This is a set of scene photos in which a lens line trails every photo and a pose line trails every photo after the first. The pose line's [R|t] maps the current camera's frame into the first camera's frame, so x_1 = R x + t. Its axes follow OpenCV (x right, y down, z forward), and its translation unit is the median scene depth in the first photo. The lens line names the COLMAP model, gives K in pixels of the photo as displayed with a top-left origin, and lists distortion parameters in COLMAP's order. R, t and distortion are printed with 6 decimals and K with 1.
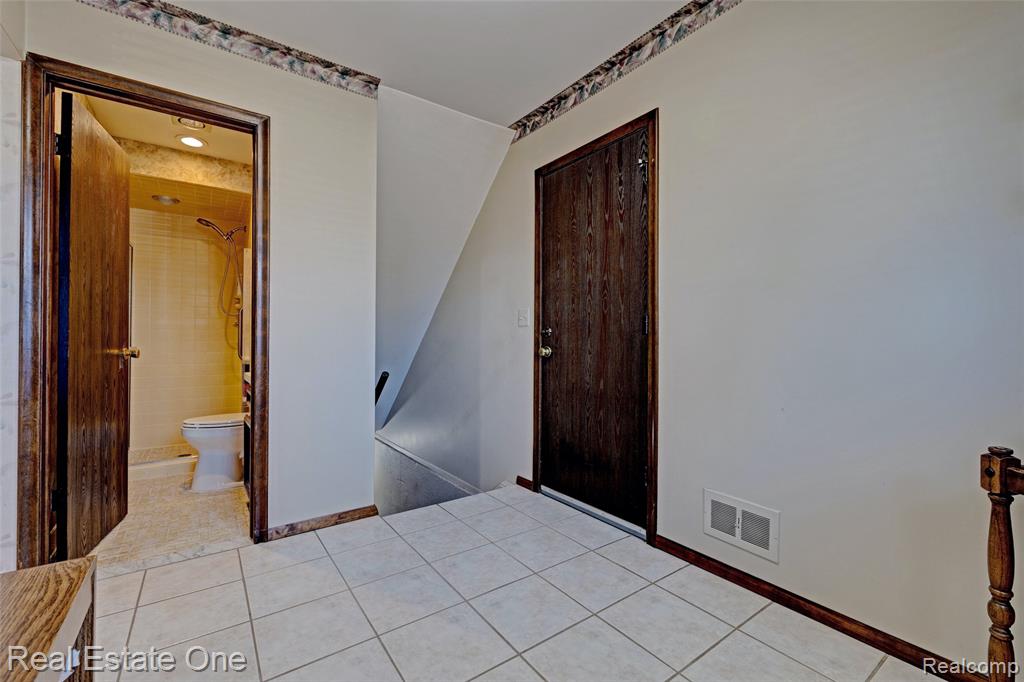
lens RADIAL K [[439.0, 0, 513.5], [0, 439.0, 339.3], [0, 0, 1]] dist [-0.002498, -0.000033]
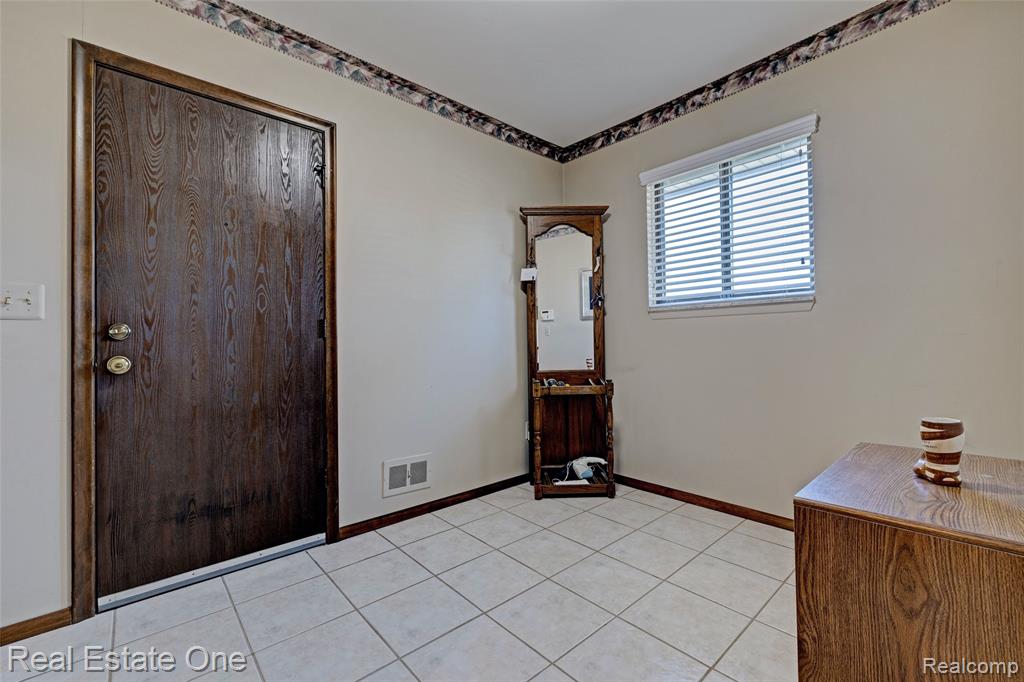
lens RADIAL K [[439.0, 0, 512.9], [0, 439.0, 338.8], [0, 0, 1]] dist [-0.002498, -0.000033]
pose [[-0.127117, 0.007382, 0.991860, -0.745182], [0.009051, 0.999939, -0.006282, 0.001019], [-0.991846, 0.008178, -0.127176, 0.691113]]
